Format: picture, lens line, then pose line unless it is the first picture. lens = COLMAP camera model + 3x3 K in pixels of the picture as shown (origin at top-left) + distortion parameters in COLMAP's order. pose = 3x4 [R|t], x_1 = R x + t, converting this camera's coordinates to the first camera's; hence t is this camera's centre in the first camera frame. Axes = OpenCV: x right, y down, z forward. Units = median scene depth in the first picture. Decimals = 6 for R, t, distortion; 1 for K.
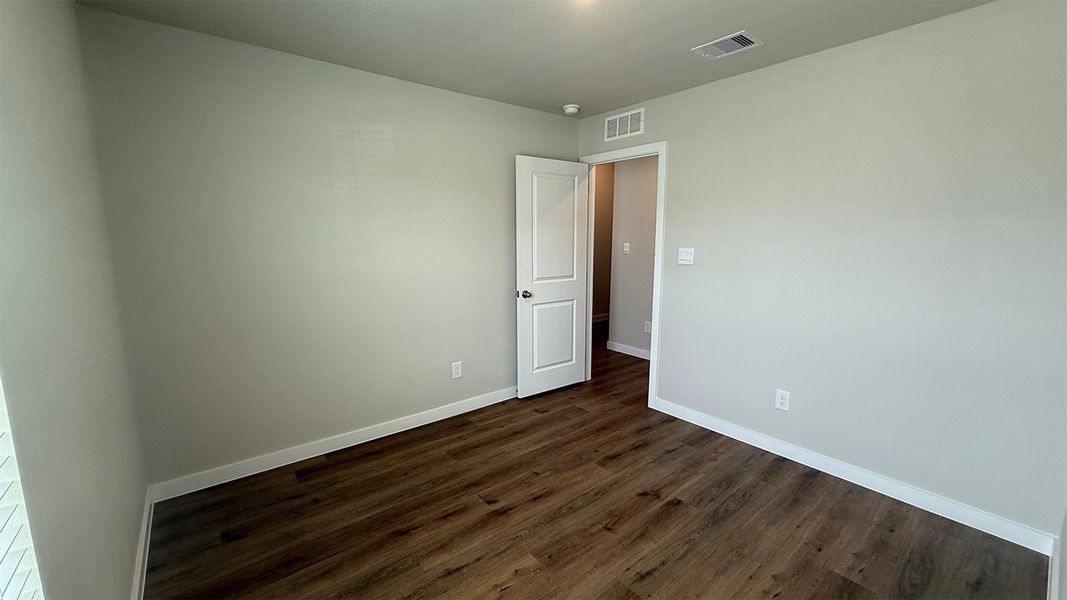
lens RADIAL K [[449.3, 0, 533.5], [0, 449.3, 300.0], [0, 0, 1]] dist [0.001182, -0.000111]
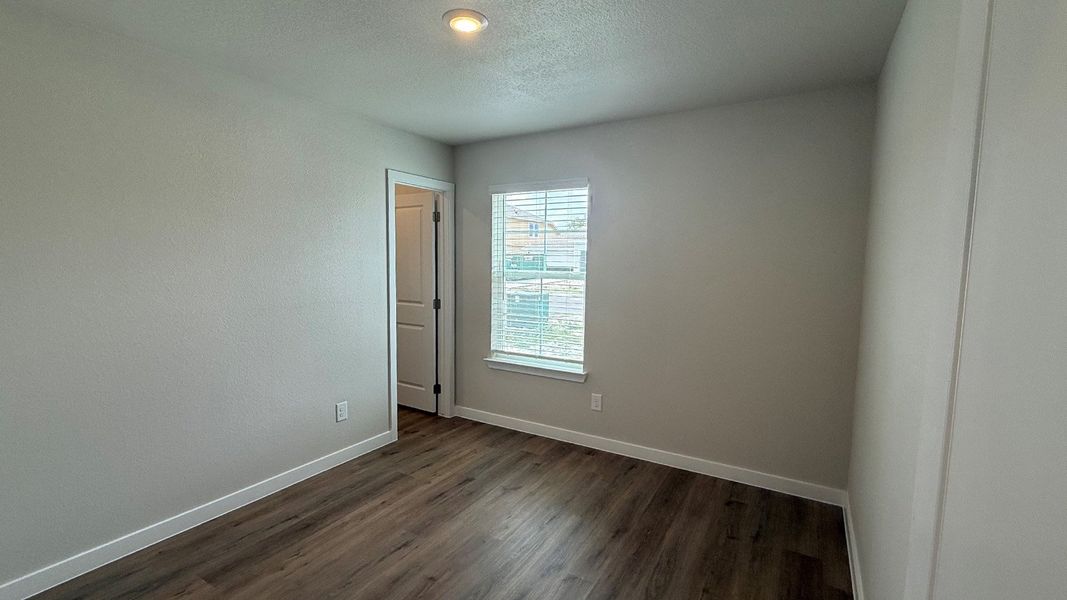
lens RADIAL K [[449.3, 0, 533.5], [0, 449.3, 300.0], [0, 0, 1]] dist [0.001182, -0.000111]
pose [[-0.941297, 0.017609, -0.337120, 0.278382], [-0.061047, 0.973295, 0.221293, -0.279423], [0.332013, 0.228882, -0.915085, 1.836997]]
